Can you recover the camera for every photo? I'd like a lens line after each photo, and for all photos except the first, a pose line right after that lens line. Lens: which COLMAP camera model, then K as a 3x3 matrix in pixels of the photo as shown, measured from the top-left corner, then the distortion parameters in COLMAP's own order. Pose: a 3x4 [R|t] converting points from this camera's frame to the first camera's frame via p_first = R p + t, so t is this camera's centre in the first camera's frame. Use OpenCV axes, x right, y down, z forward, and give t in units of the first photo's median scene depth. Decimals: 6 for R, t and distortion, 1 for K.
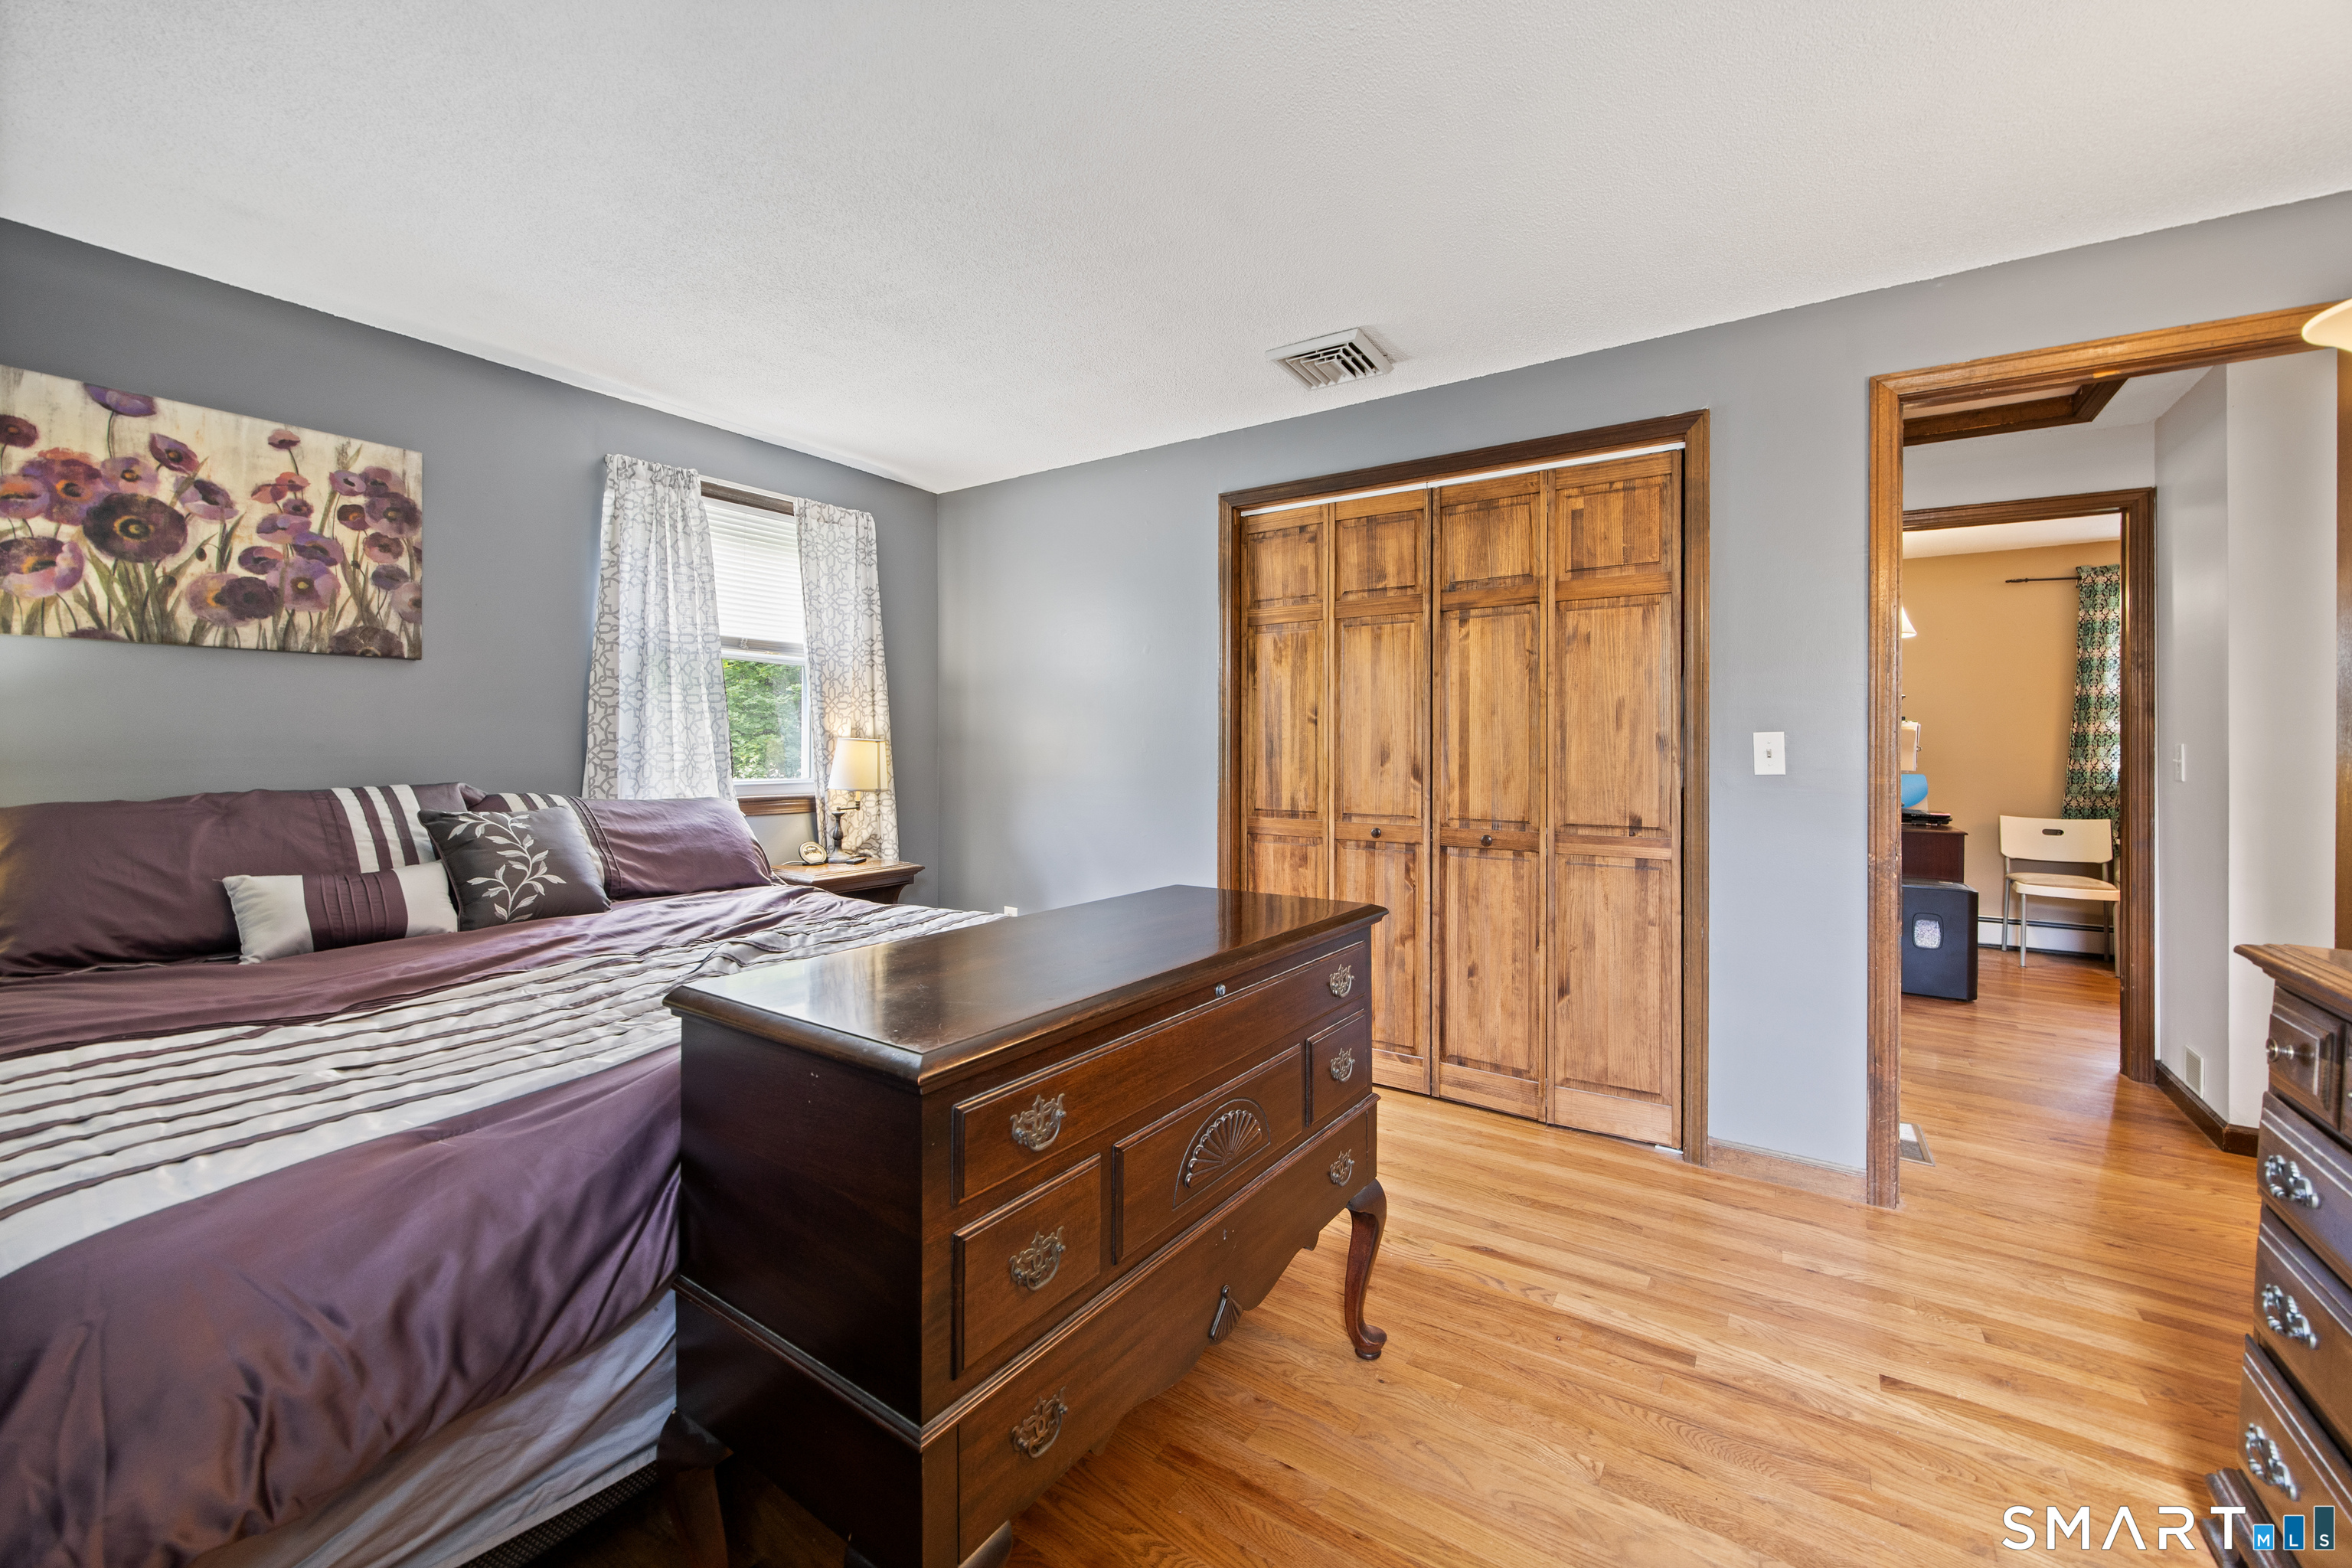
lens RADIAL K [[938.1, 0, 1177.6], [0, 938.1, 728.0], [0, 0, 1]] dist [0.000365, -0.000057]
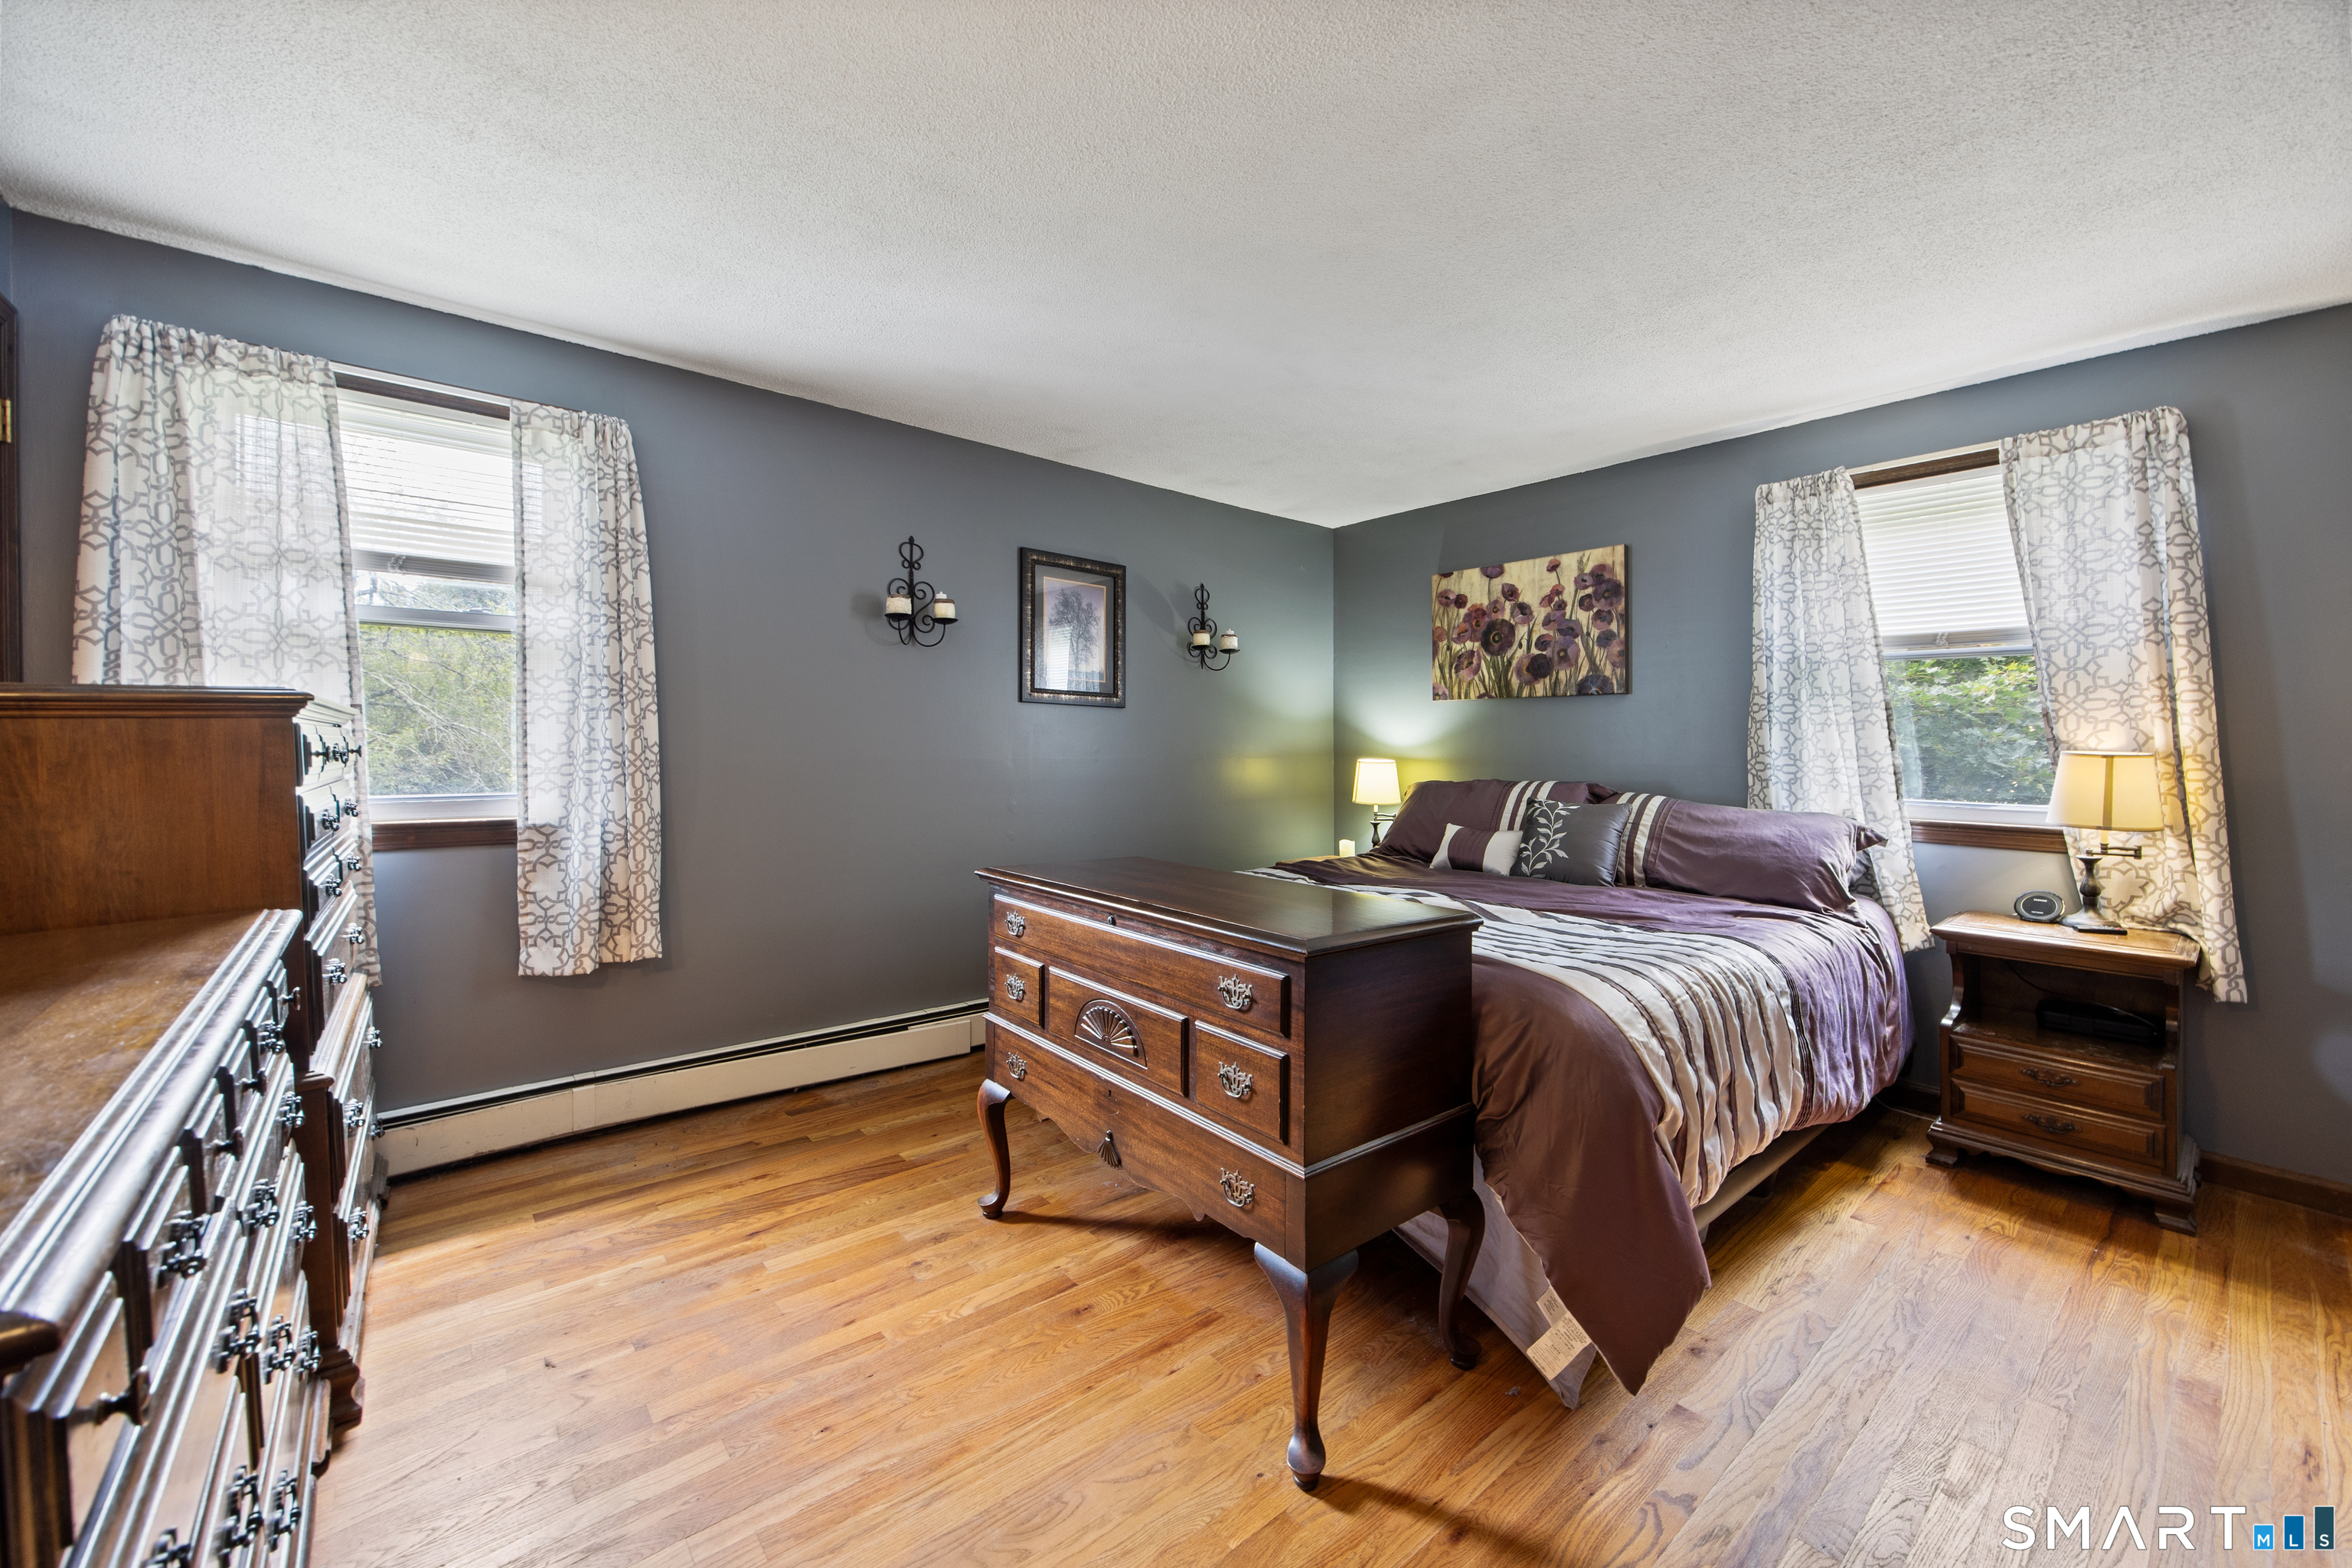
lens RADIAL K [[911.7, 0, 1177.5], [0, 911.7, 754.1], [0, 0, 1]] dist [-0.000824, 0.000067]
pose [[-0.268642, -0.001067, -0.963240, 0.756233], [0.003202, 0.999993, -0.002001, 0.018986], [0.963235, -0.003622, -0.268636, 0.827754]]
